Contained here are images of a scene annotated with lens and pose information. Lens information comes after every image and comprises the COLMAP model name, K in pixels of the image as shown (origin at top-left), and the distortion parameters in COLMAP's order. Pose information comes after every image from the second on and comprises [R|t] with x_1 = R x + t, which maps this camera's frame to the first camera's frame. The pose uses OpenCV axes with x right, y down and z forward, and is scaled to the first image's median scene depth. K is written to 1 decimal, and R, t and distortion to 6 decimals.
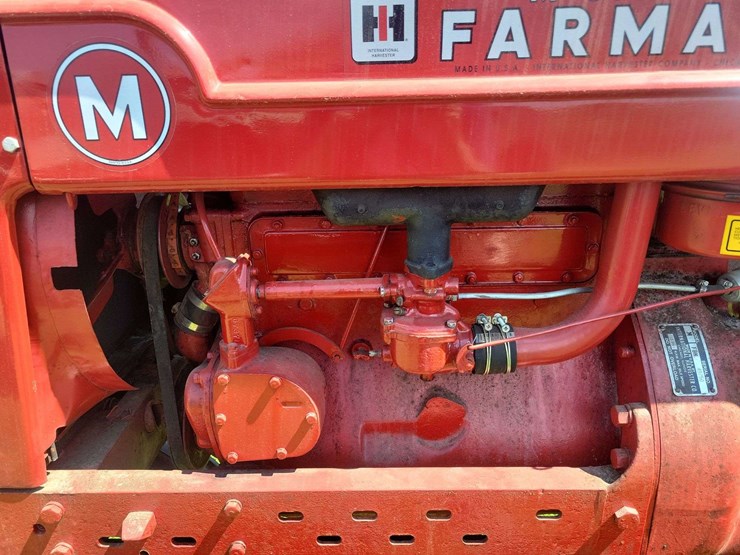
lens RADIAL K [[564.4, 0, 373.9], [0, 564.4, 278.3], [0, 0, 1]] dist [0.049596, -0.026094]
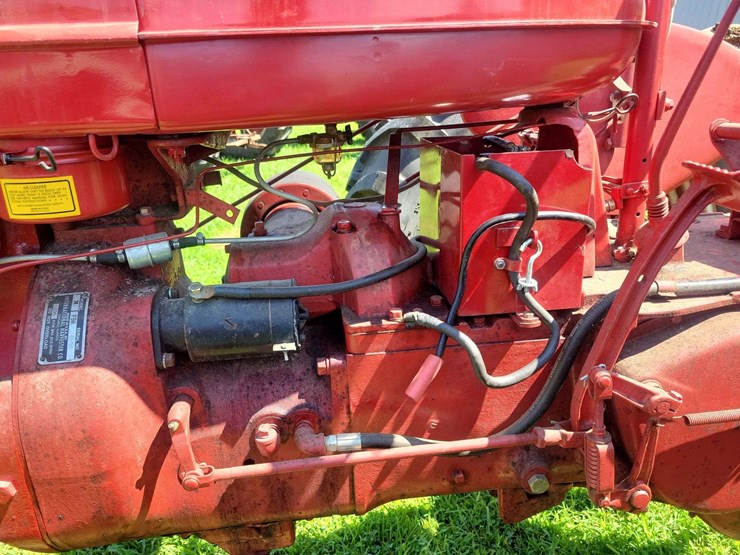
lens RADIAL K [[564.4, 0, 365.5], [0, 564.4, 275.2], [0, 0, 1]] dist [0.049596, -0.026094]
pose [[0.994100, -0.055159, 0.093397, 1.009027], [0.055640, 0.998448, -0.002557, 0.084057], [-0.093111, 0.007738, 0.995626, -0.047363]]
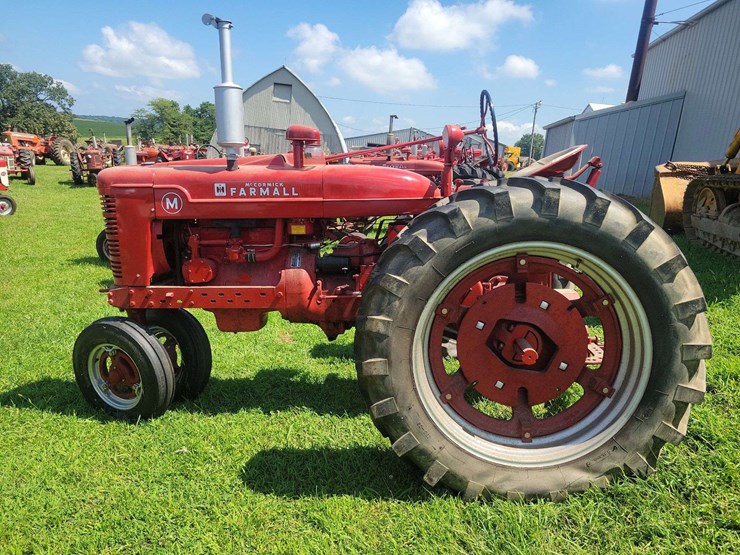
lens RADIAL K [[564.4, 0, 375.9], [0, 564.4, 278.4], [0, 0, 1]] dist [0.049596, -0.026094]
pose [[0.999040, 0.015388, -0.041009, 1.377000], [-0.021739, 0.986998, -0.159256, 0.984318], [0.038025, 0.159994, 0.986385, -3.331744]]
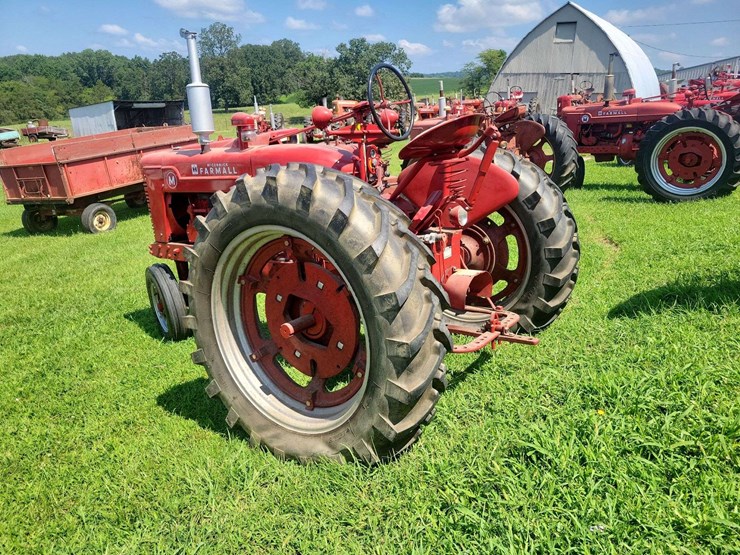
lens RADIAL K [[564.4, 0, 367.3], [0, 564.4, 272.4], [0, 0, 1]] dist [0.049596, -0.026094]
pose [[0.816321, 0.100823, -0.568731, 4.527015], [-0.144665, 0.988953, -0.032325, 0.567425], [0.559189, 0.108663, 0.821888, -2.659786]]
